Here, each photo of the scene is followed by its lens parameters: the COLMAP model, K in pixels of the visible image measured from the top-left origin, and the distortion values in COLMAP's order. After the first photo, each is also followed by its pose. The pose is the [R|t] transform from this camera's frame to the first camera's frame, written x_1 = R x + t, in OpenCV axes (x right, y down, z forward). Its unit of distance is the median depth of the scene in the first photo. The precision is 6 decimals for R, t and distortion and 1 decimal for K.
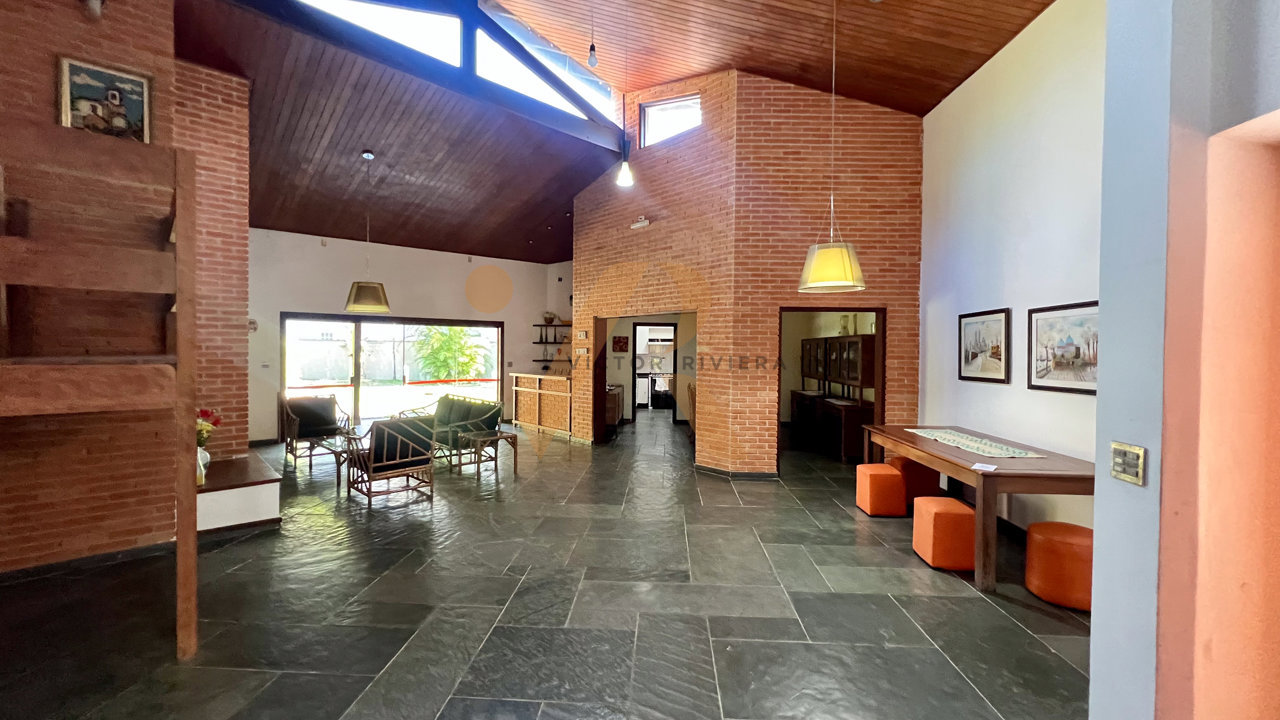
lens RADIAL K [[511.3, 0, 638.9], [0, 511.3, 356.9], [0, 0, 1]] dist [-0.003573, 0.000647]
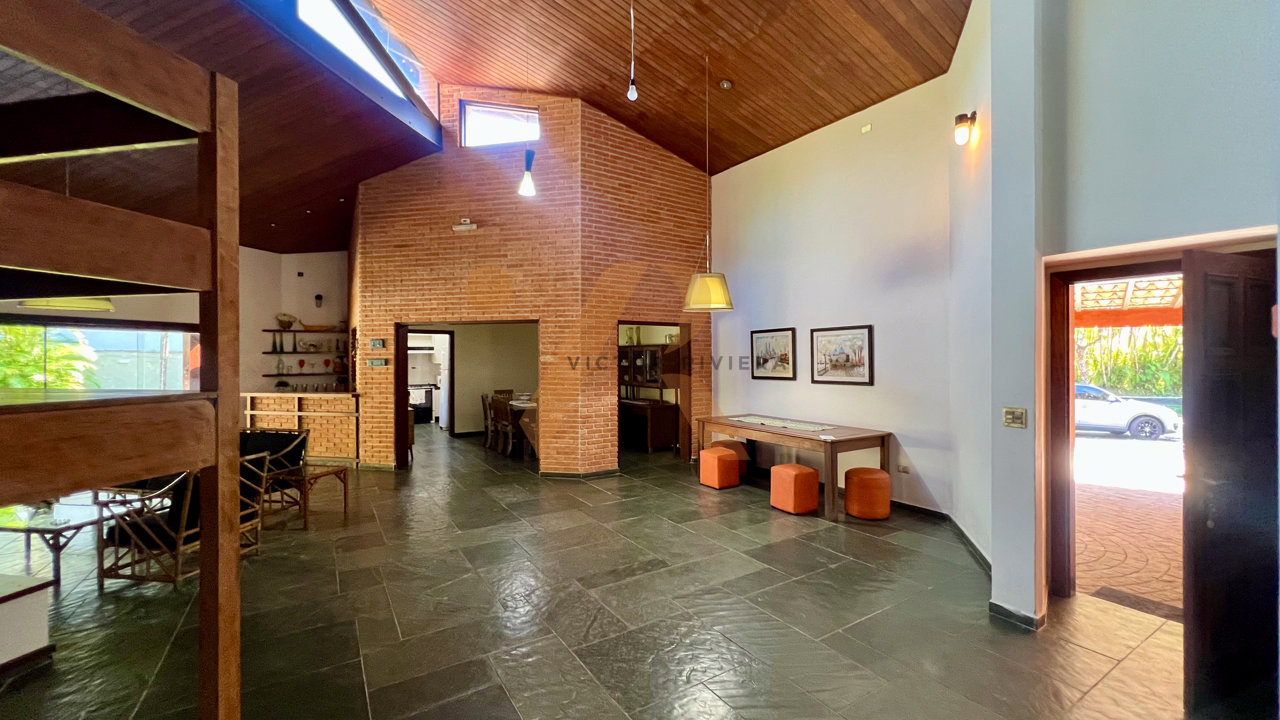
lens RADIAL K [[511.3, 0, 639.4], [0, 511.3, 356.1], [0, 0, 1]] dist [-0.003573, 0.000647]
pose [[0.815201, -0.011782, 0.579058, -0.339179], [0.019471, 0.999785, -0.007069, -0.010226], [-0.578851, 0.017038, 0.815255, 0.059167]]
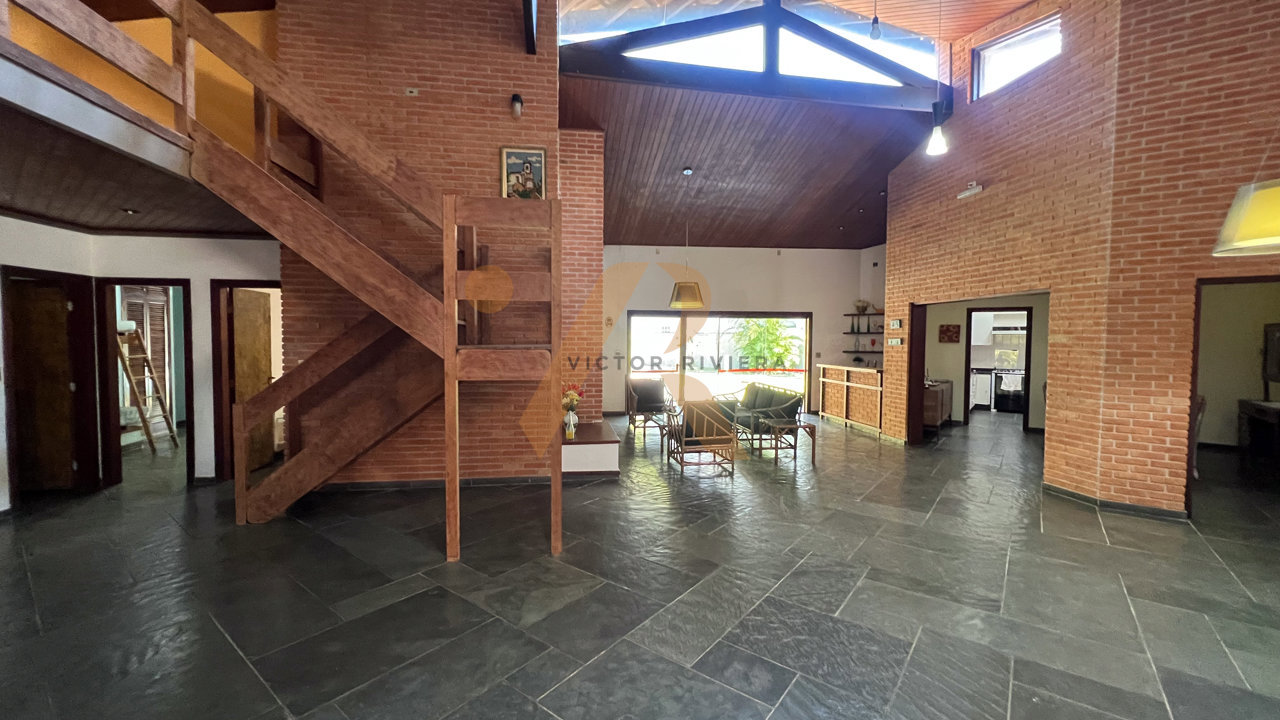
lens RADIAL K [[511.3, 0, 638.4], [0, 511.3, 356.9], [0, 0, 1]] dist [-0.003573, 0.000647]
pose [[0.820353, 0.016664, -0.571614, 0.047829], [-0.006744, 0.999788, 0.019468, 0.001564], [0.571818, -0.012116, 0.820291, -0.016803]]
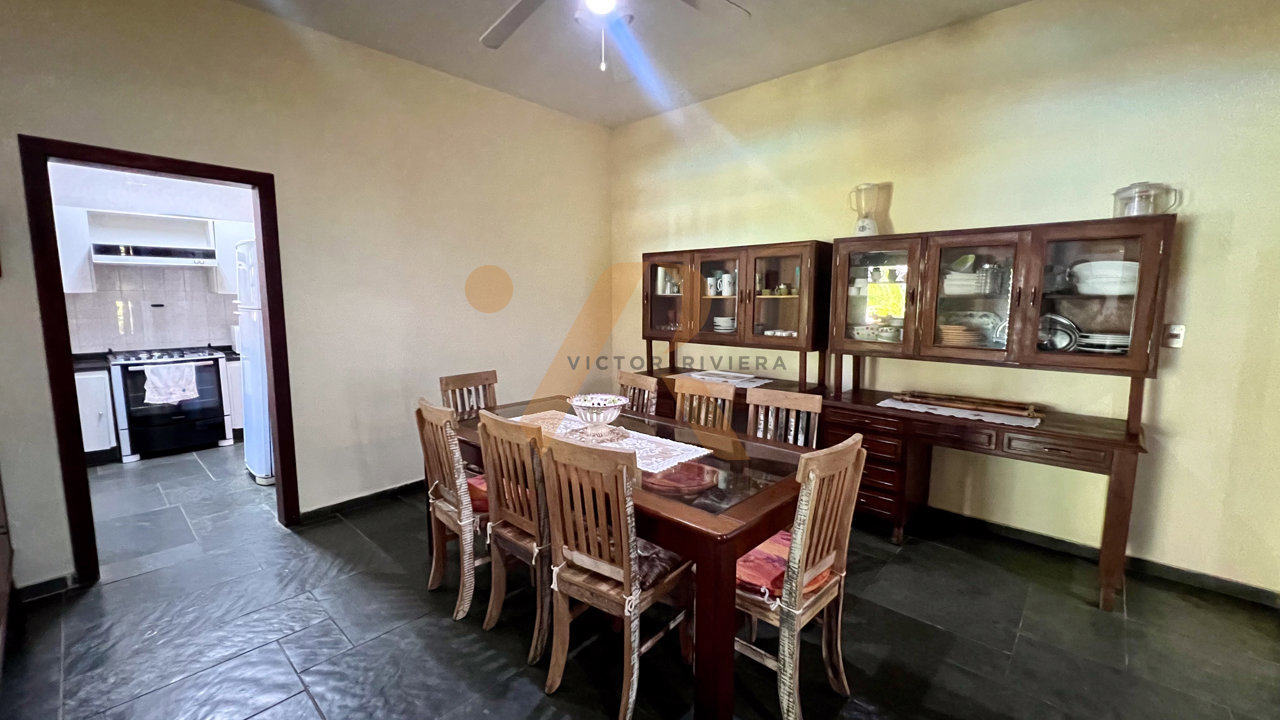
lens RADIAL K [[511.3, 0, 638.8], [0, 511.3, 355.8], [0, 0, 1]] dist [-0.003573, 0.000647]
pose [[0.629738, -0.098487, 0.770539, -0.037573], [0.011805, 0.993029, 0.117278, -0.000424], [-0.776718, -0.064758, 0.626511, 1.181490]]
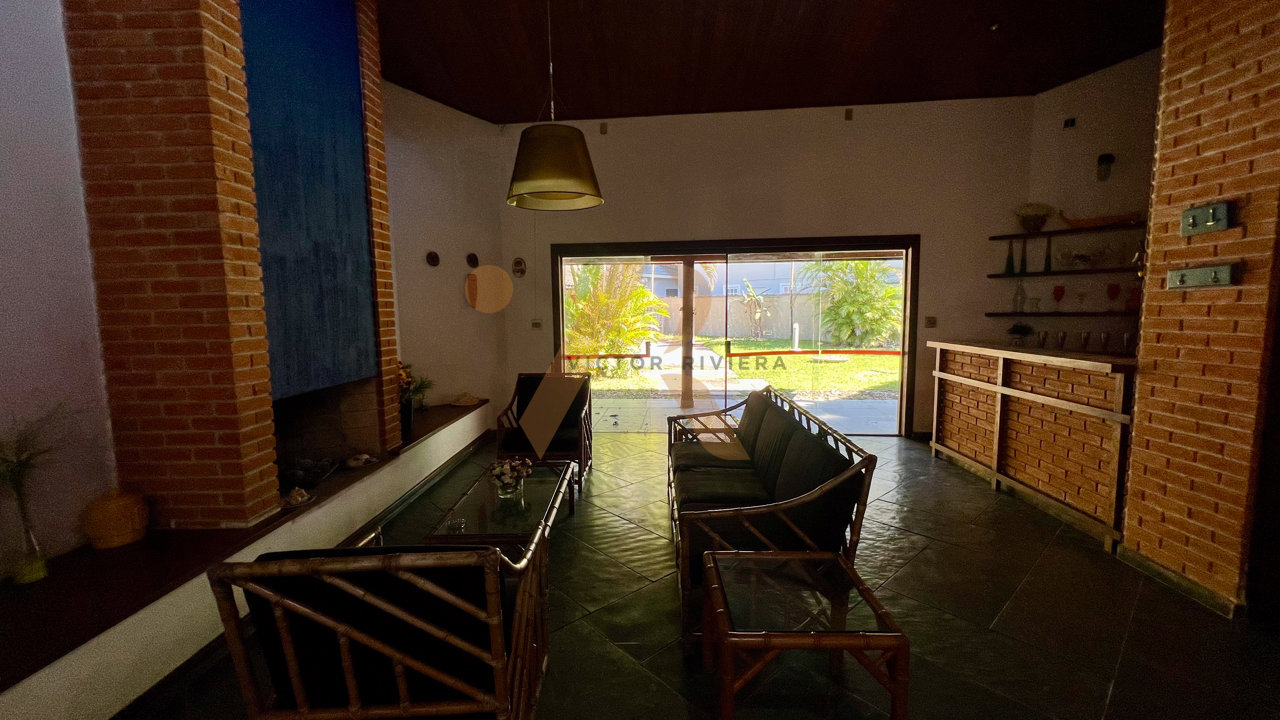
lens RADIAL K [[511.3, 0, 639.5], [0, 511.3, 357.7], [0, 0, 1]] dist [-0.003573, 0.000647]
pose [[0.704249, 0.050899, -0.708126, -0.174477], [0.010409, 0.996579, 0.081984, 0.009506], [0.709877, -0.065108, 0.701310, 0.791482]]
